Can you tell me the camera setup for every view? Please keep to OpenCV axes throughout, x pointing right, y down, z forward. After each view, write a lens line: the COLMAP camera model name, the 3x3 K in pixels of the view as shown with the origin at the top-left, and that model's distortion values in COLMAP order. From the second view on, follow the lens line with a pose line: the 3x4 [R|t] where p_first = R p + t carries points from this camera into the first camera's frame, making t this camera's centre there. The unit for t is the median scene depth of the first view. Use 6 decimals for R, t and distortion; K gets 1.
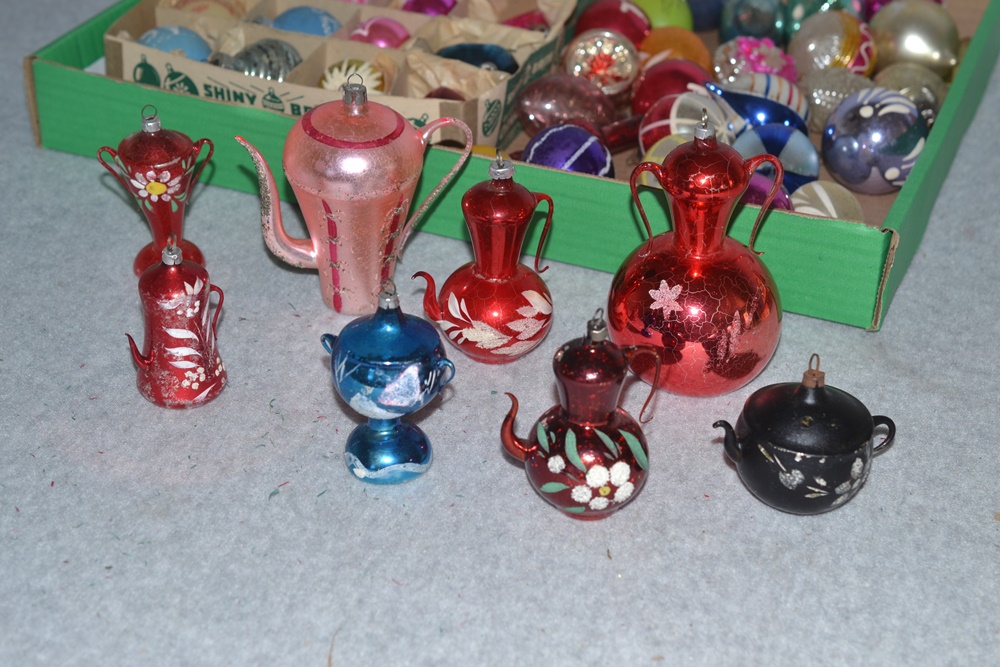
lens RADIAL K [[1798.2, 0, 498.6], [0, 1798.2, 333.0], [0, 0, 1]] dist [0.072822, 0.000000]
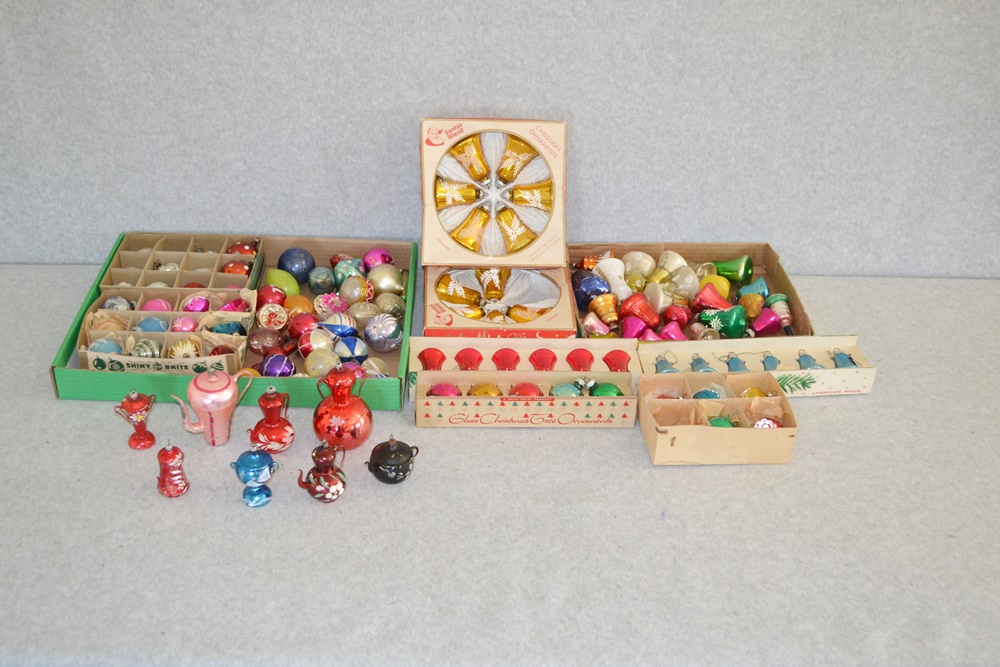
lens RADIAL K [[1308.3, 0, 498.0], [0, 1308.3, 333.6], [0, 0, 1]] dist [0.010784, 0.000000]
pose [[0.927187, -0.199139, 0.317282, -0.329598], [0.182931, 0.979832, 0.080405, -0.299514], [-0.326895, -0.016509, 0.944917, -1.173763]]
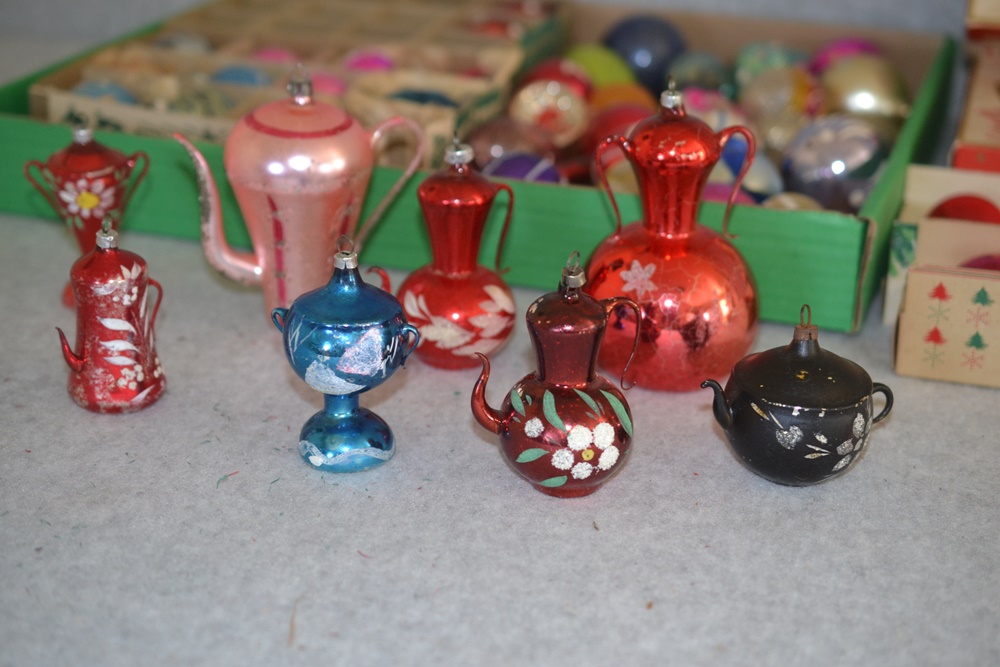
lens RADIAL K [[1798.2, 0, 499.6], [0, 1798.2, 332.6], [0, 0, 1]] dist [0.072822, 0.000000]
pose [[0.998404, -0.027519, 0.049313, -0.027887], [0.034846, 0.987378, -0.154502, 0.158762], [-0.044439, 0.155974, 0.986761, 0.087315]]
